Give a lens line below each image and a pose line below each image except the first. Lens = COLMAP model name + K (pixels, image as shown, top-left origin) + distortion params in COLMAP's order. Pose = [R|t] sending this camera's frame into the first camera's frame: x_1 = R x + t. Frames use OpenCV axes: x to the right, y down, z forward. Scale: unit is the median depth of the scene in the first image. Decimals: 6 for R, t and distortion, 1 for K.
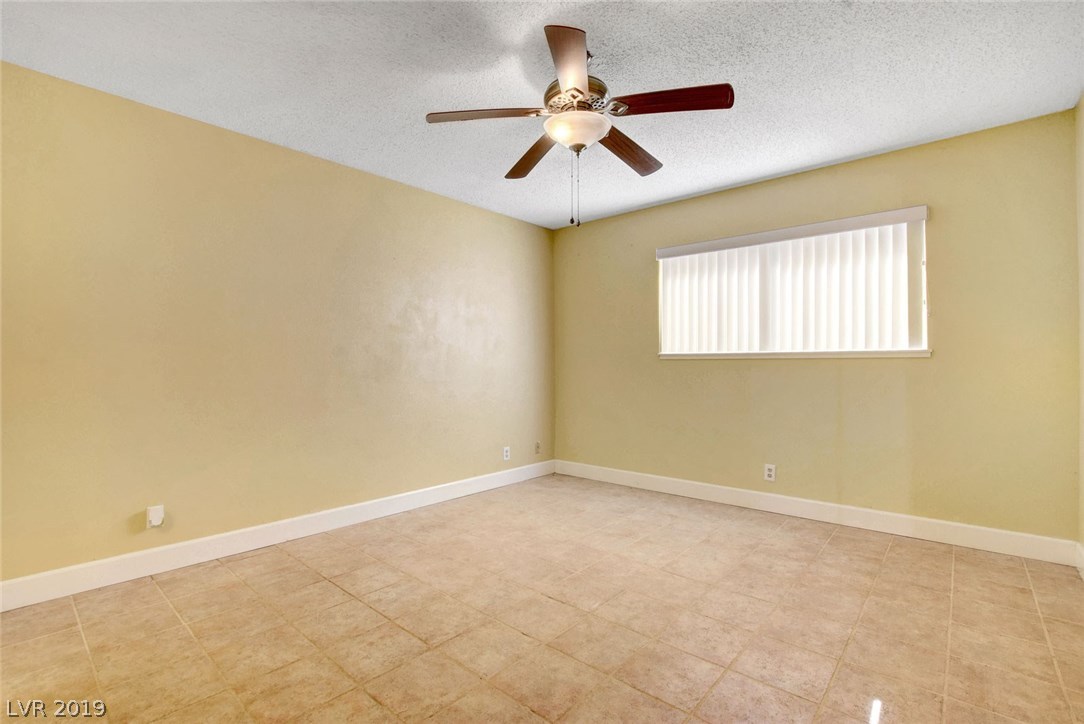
lens RADIAL K [[495.7, 0, 541.4], [0, 495.7, 360.2], [0, 0, 1]] dist [-0.004296, -0.000115]
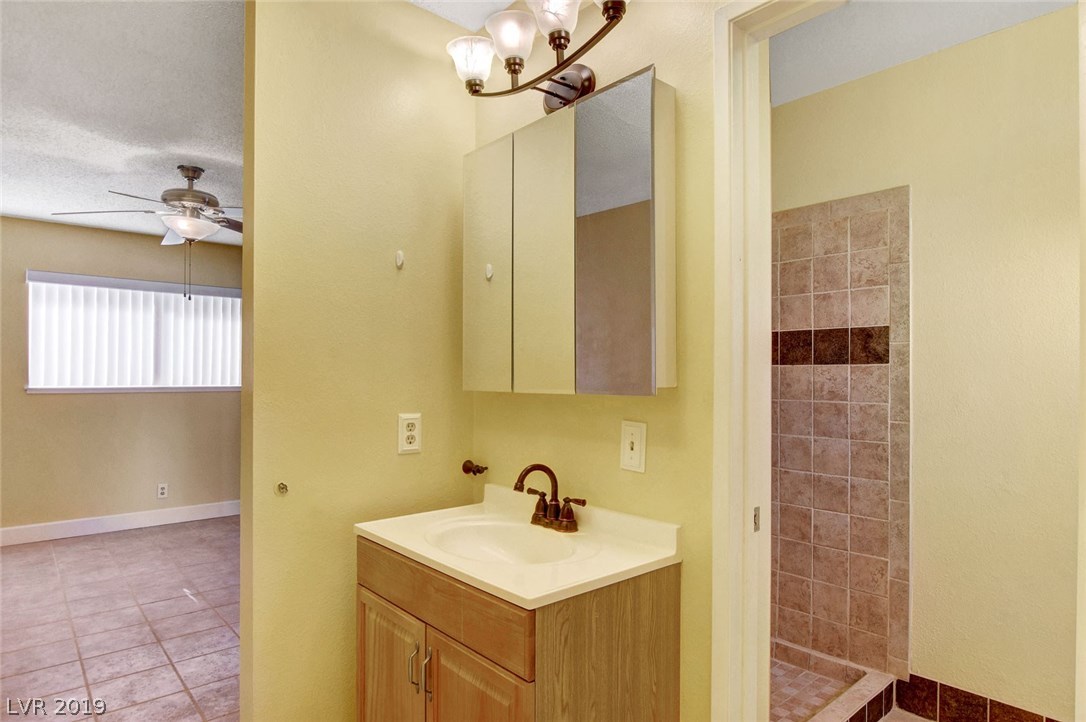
lens RADIAL K [[625.3, 0, 537.1], [0, 625.3, 367.4], [0, 0, 1]] dist [-0.020262, -0.000197]
pose [[0.147799, 0.017141, 0.988869, -0.877829], [-0.001751, 0.999853, -0.017070, -0.039269], [-0.989016, 0.000791, 0.147807, -0.083675]]
